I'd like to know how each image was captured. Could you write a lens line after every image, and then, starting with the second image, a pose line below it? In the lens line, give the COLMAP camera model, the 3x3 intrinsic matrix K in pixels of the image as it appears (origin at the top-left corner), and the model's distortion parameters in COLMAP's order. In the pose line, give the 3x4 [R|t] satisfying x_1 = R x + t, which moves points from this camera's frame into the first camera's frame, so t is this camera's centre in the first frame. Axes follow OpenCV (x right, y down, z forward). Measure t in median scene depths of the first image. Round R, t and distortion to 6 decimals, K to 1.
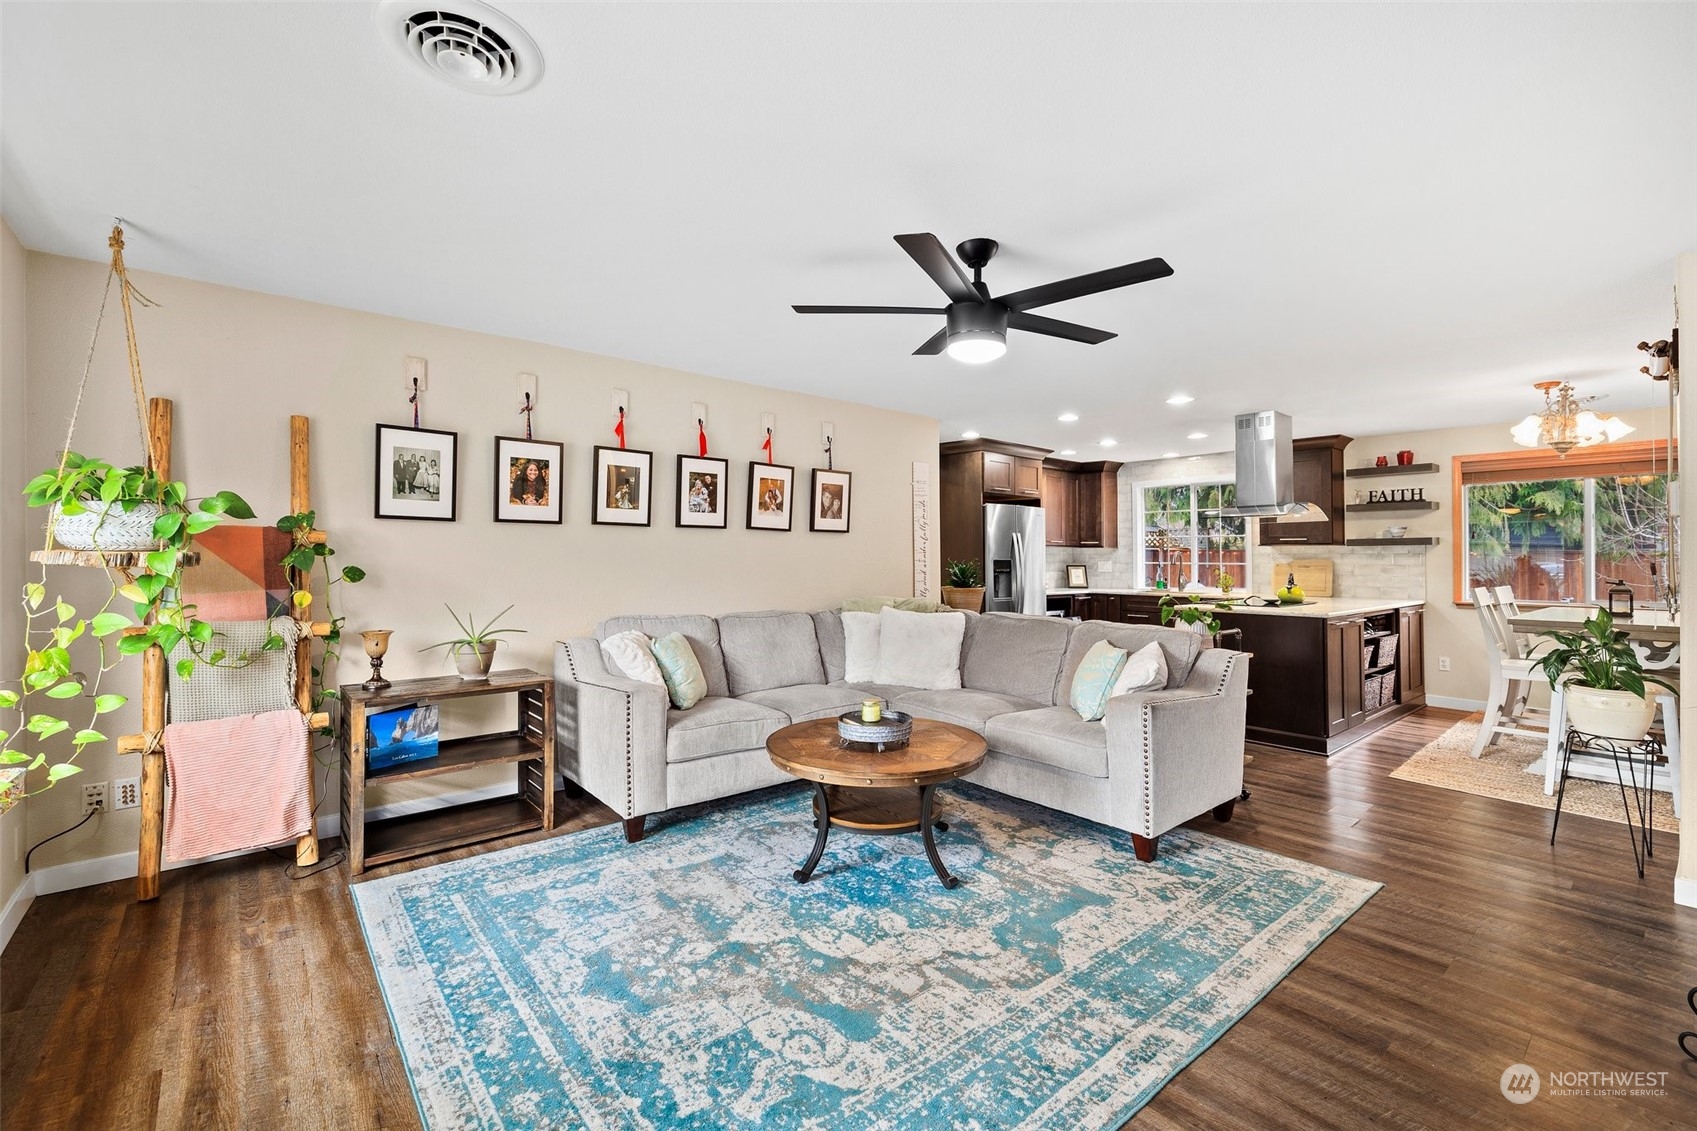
lens RADIAL K [[730.3, 0, 853.2], [0, 730.3, 548.5], [0, 0, 1]] dist [0.002620, 0.001084]
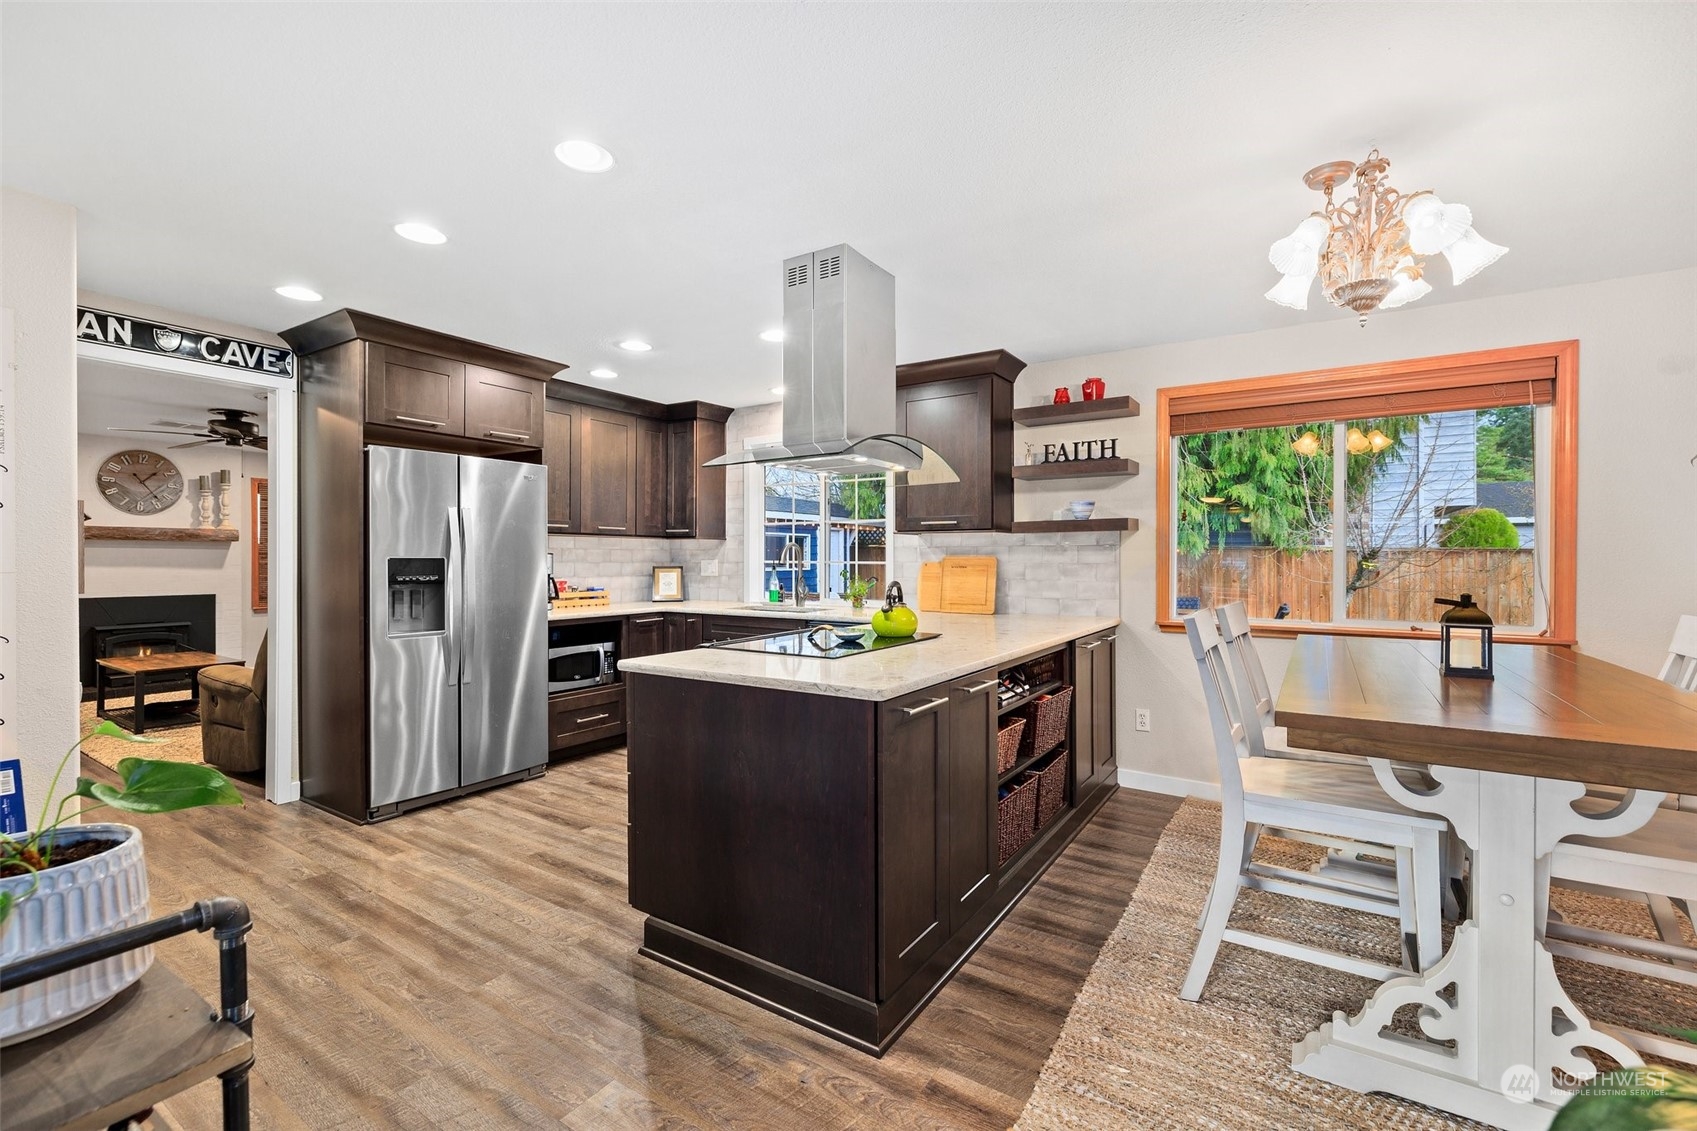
lens RADIAL K [[730.3, 0, 850.7], [0, 730.3, 567.1], [0, 0, 1]] dist [0.002620, 0.001084]
pose [[0.959632, -0.008664, 0.281126, 0.369616], [0.001310, 0.999652, 0.026336, 0.008939], [-0.281256, -0.024905, 0.959309, 0.445573]]
